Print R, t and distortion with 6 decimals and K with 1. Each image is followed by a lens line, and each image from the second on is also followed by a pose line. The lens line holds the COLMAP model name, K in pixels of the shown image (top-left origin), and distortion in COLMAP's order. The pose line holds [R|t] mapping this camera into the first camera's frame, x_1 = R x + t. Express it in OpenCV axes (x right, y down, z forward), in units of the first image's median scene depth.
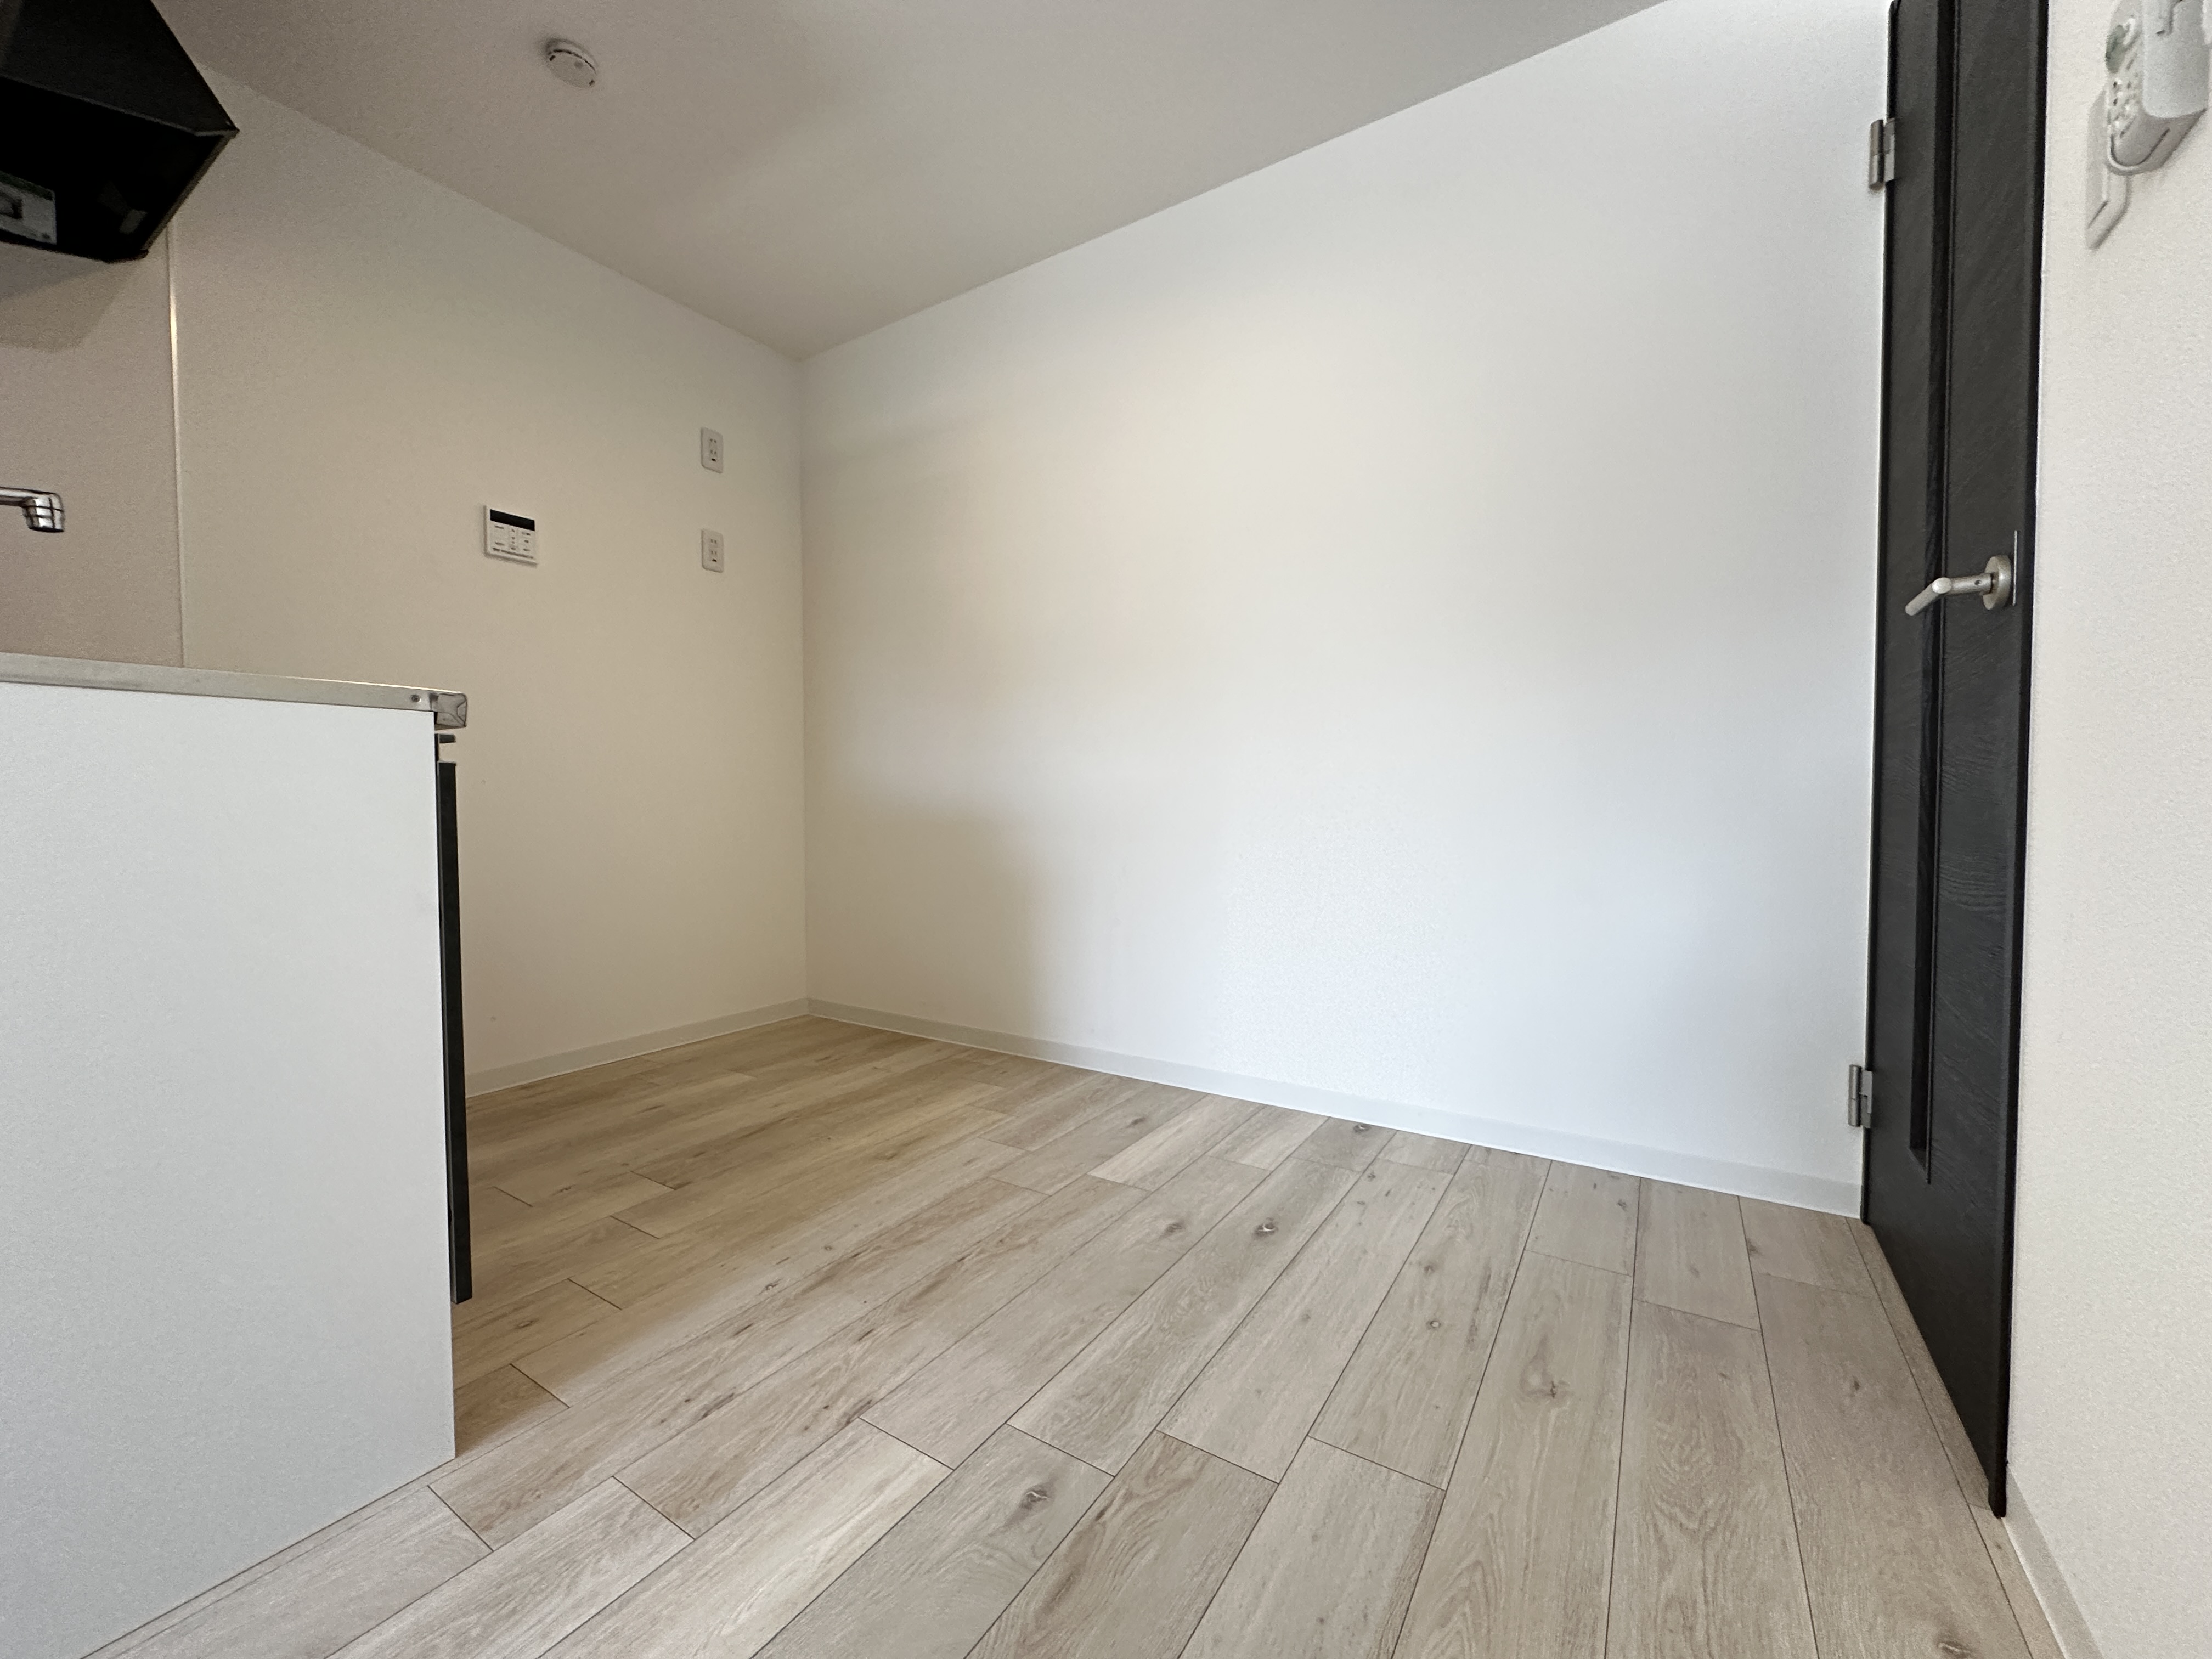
lens RADIAL K [[884.4, 0, 1102.9], [0, 884.4, 832.6], [0, 0, 1]] dist [-0.001681, -0.000252]
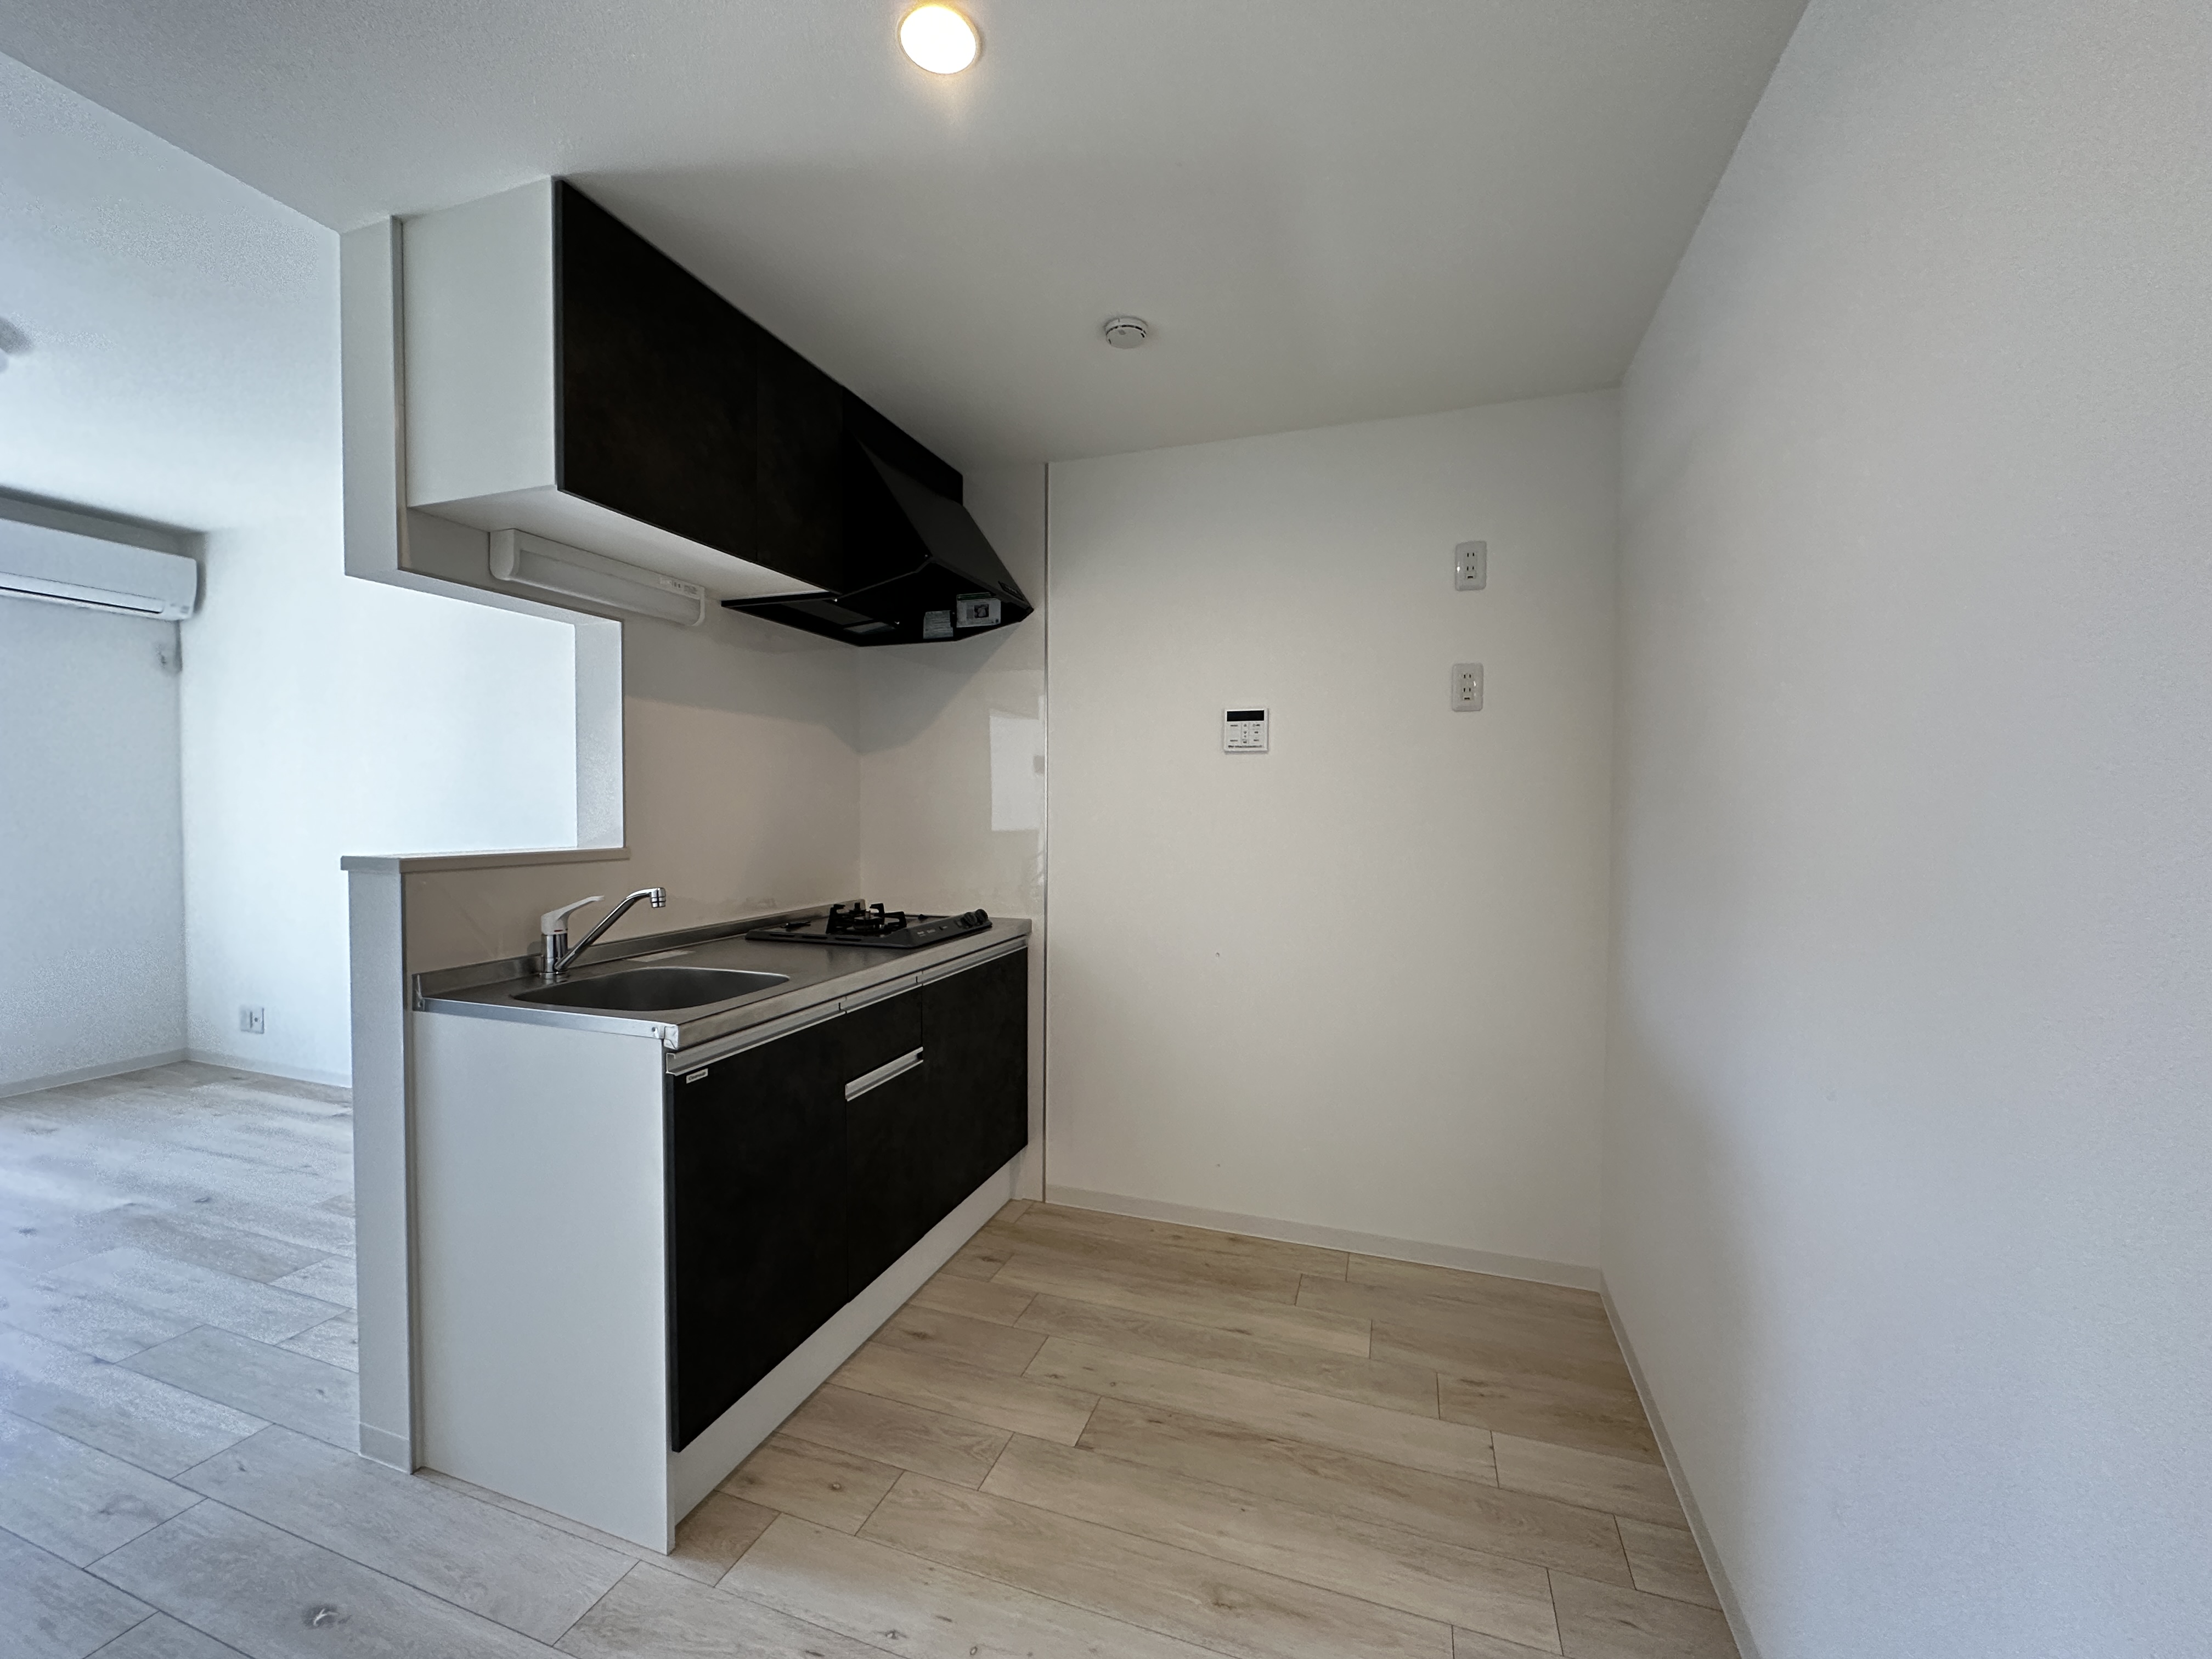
lens RADIAL K [[884.4, 0, 1100.5], [0, 884.4, 822.7], [0, 0, 1]] dist [-0.001681, -0.000252]
pose [[0.238981, 0.021493, -0.970786, 0.362017], [-0.040158, 0.999118, 0.012235, -0.237468], [0.970193, 0.036061, 0.239634, 0.593608]]
